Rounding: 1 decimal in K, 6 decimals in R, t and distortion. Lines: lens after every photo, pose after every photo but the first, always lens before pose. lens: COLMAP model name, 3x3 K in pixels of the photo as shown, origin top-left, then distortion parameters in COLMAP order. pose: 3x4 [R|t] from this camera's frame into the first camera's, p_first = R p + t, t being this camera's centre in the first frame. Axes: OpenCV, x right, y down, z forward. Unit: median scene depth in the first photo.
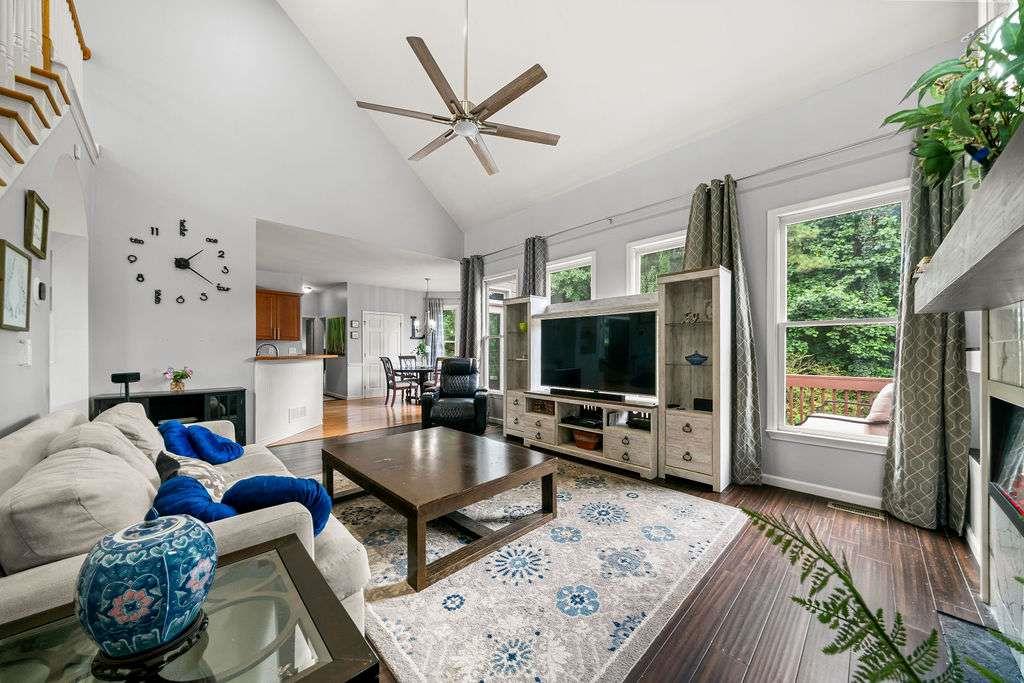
lens RADIAL K [[353.9, 0, 519.2], [0, 353.9, 352.2], [0, 0, 1]] dist [-0.007711, -0.000135]
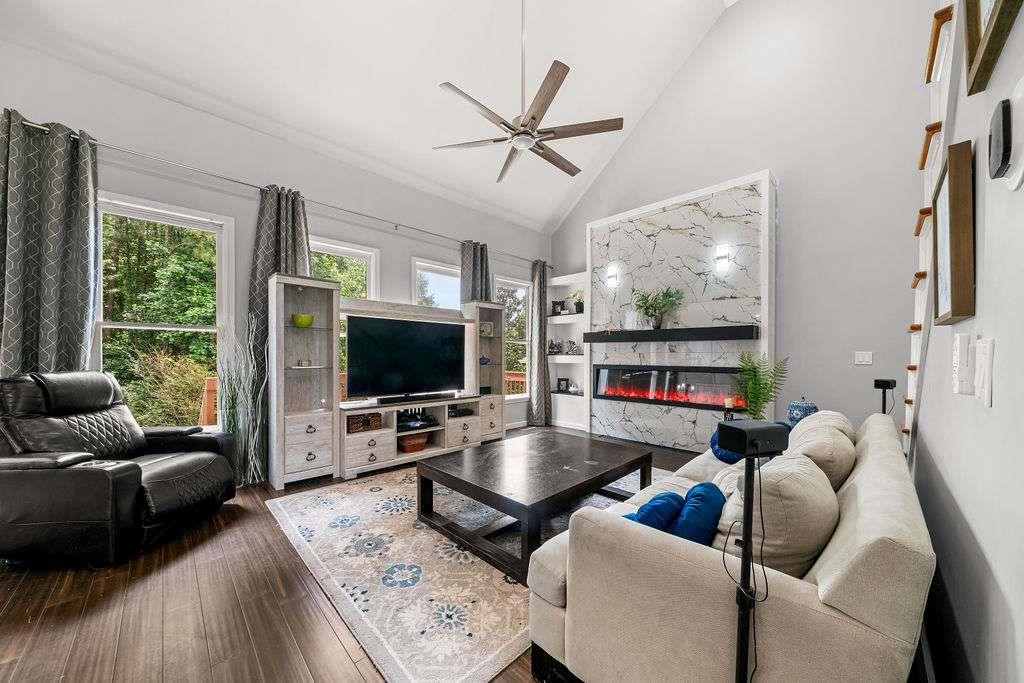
lens RADIAL K [[353.9, 0, 515.1], [0, 353.9, 356.6], [0, 0, 1]] dist [-0.007711, -0.000135]
pose [[-0.001952, -0.001428, 0.999997, -0.848216], [0.002569, 0.999996, 0.001433, -0.000240], [-0.999995, 0.002572, -0.001949, 0.729282]]
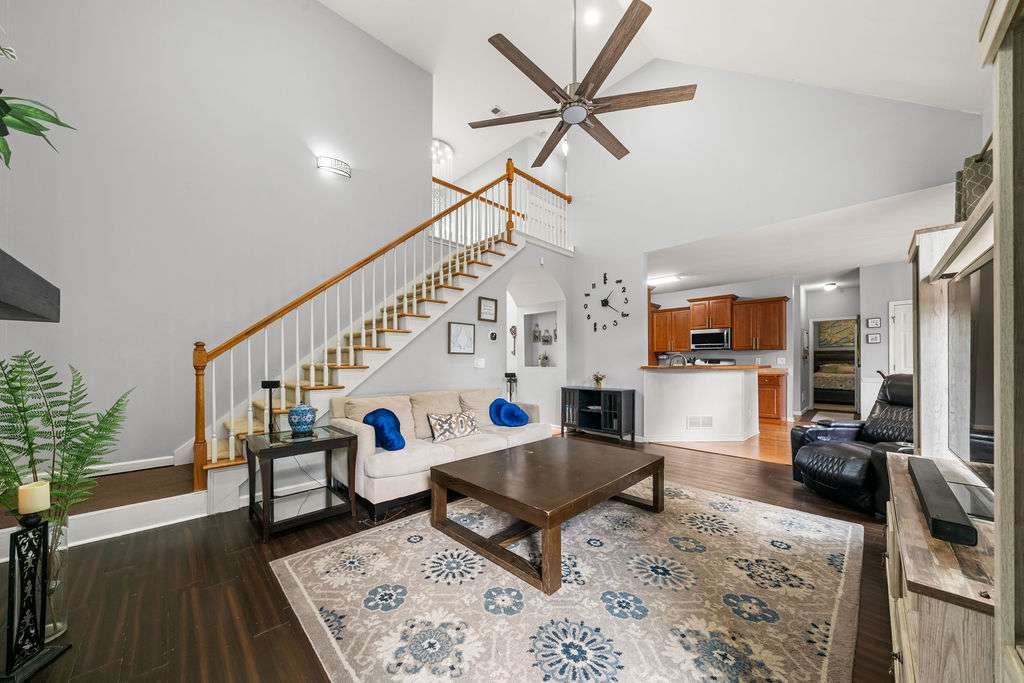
lens RADIAL K [[353.9, 0, 508.4], [0, 353.9, 361.6], [0, 0, 1]] dist [-0.007711, -0.000135]
pose [[-0.012670, 0.000840, -0.999919, 0.530037], [-0.000480, 1.000000, 0.000846, -0.004230], [0.999920, 0.000491, -0.012670, 0.598694]]
